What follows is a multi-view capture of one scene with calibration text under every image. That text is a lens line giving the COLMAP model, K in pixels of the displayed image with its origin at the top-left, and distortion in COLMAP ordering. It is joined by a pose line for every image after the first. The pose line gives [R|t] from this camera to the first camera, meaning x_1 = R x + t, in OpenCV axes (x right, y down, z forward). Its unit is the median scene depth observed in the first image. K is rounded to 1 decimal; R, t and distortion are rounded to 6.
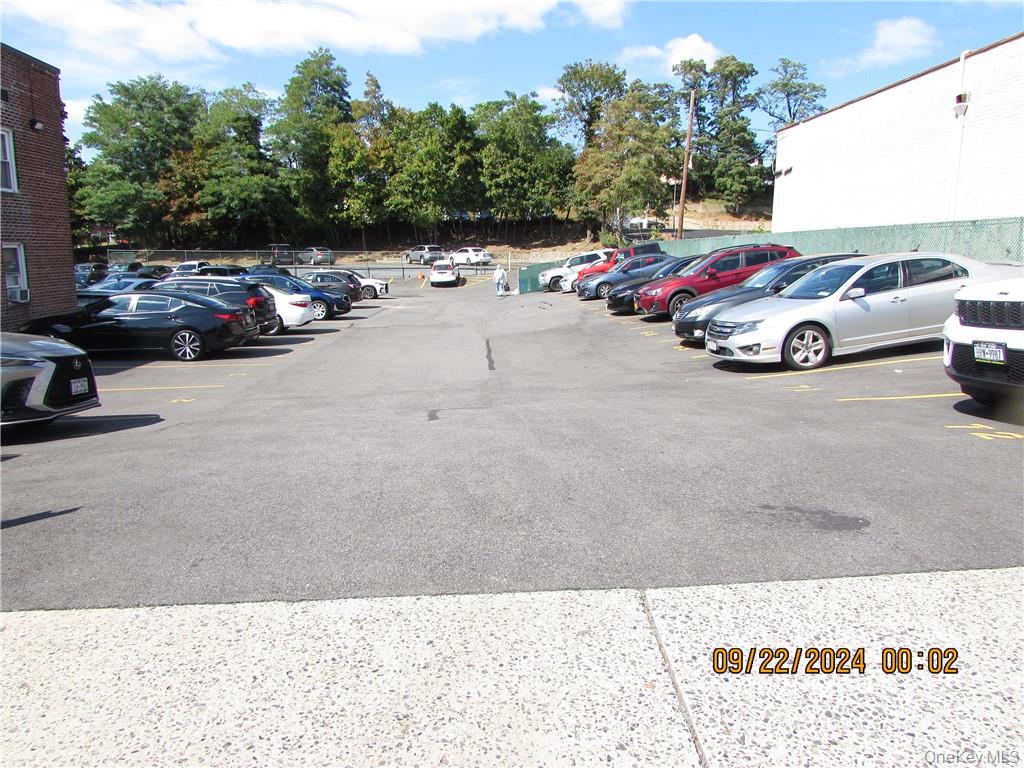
lens RADIAL K [[729.4, 0, 515.0], [0, 729.4, 387.3], [0, 0, 1]] dist [-0.024473, 0.003795]
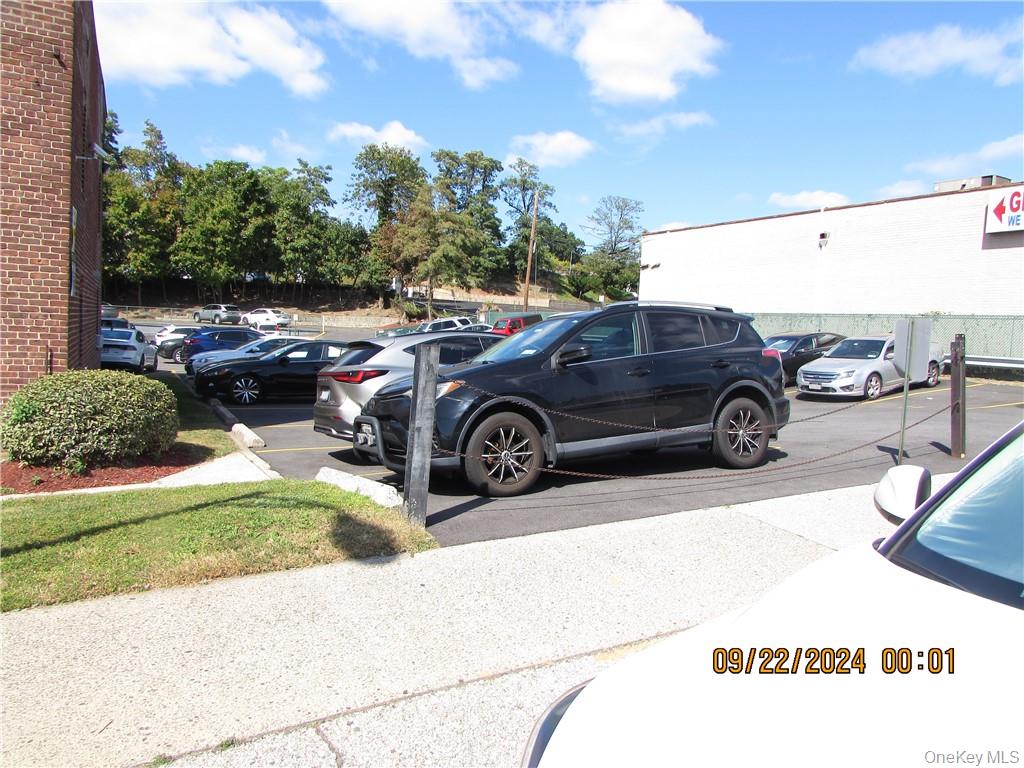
lens RADIAL K [[729.4, 0, 515.0], [0, 729.4, 387.3], [0, 0, 1]] dist [-0.024473, 0.003795]
pose [[0.909111, 0.000992, 0.416552, -0.163784], [0.036323, 0.995999, -0.081647, 0.008378], [-0.414966, 0.089356, 0.905438, -0.030157]]
